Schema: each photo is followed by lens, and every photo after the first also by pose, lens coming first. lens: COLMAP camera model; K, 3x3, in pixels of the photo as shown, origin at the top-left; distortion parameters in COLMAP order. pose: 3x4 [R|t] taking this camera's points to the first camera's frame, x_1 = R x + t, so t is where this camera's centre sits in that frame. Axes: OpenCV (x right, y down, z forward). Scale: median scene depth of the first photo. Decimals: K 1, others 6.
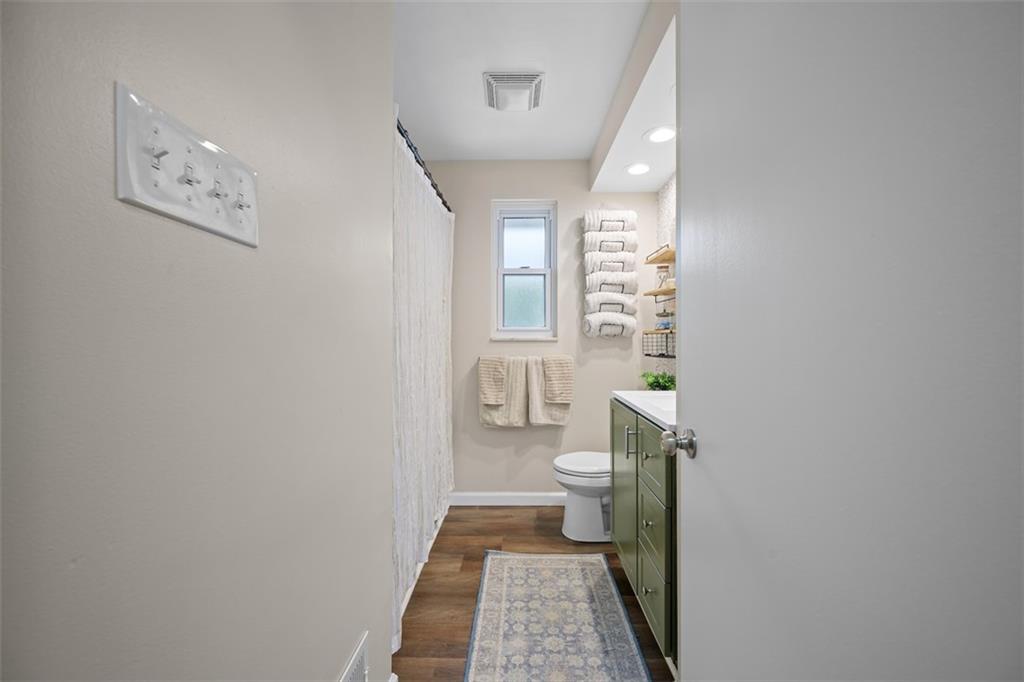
lens RADIAL K [[400.2, 0, 510.6], [0, 400.2, 341.4], [0, 0, 1]] dist [-0.000680, 0.000086]
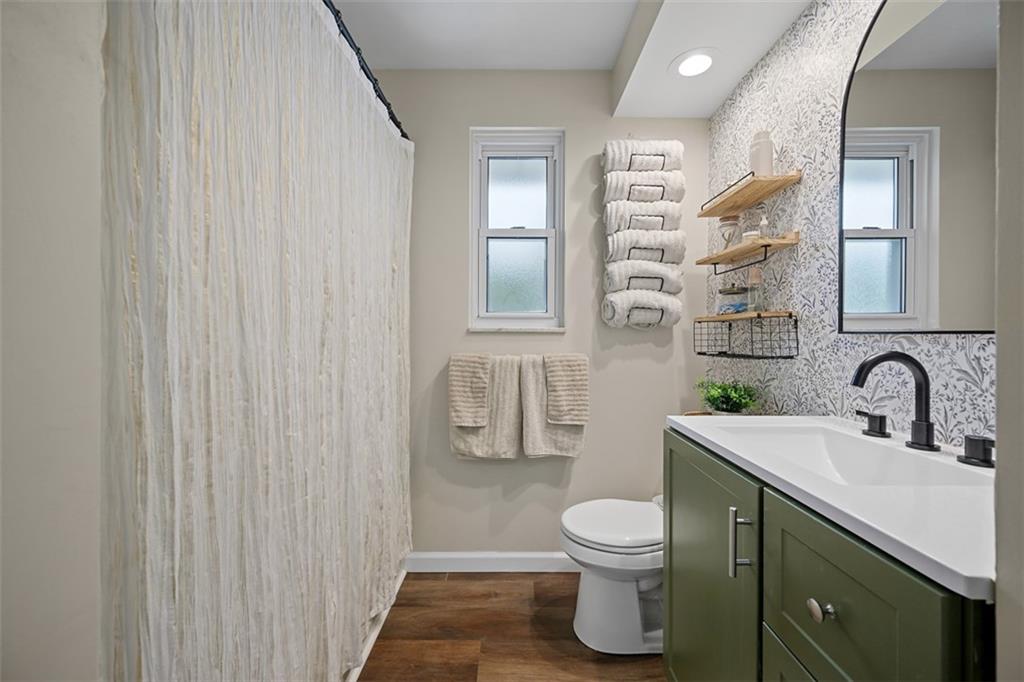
lens RADIAL K [[400.2, 0, 513.8], [0, 400.2, 343.9], [0, 0, 1]] dist [-0.000680, 0.000086]
pose [[0.999709, 0.003113, 0.023909, 0.013645], [-0.003404, 0.999921, 0.012126, 0.010343], [-0.023869, -0.012203, 0.999641, 0.326419]]
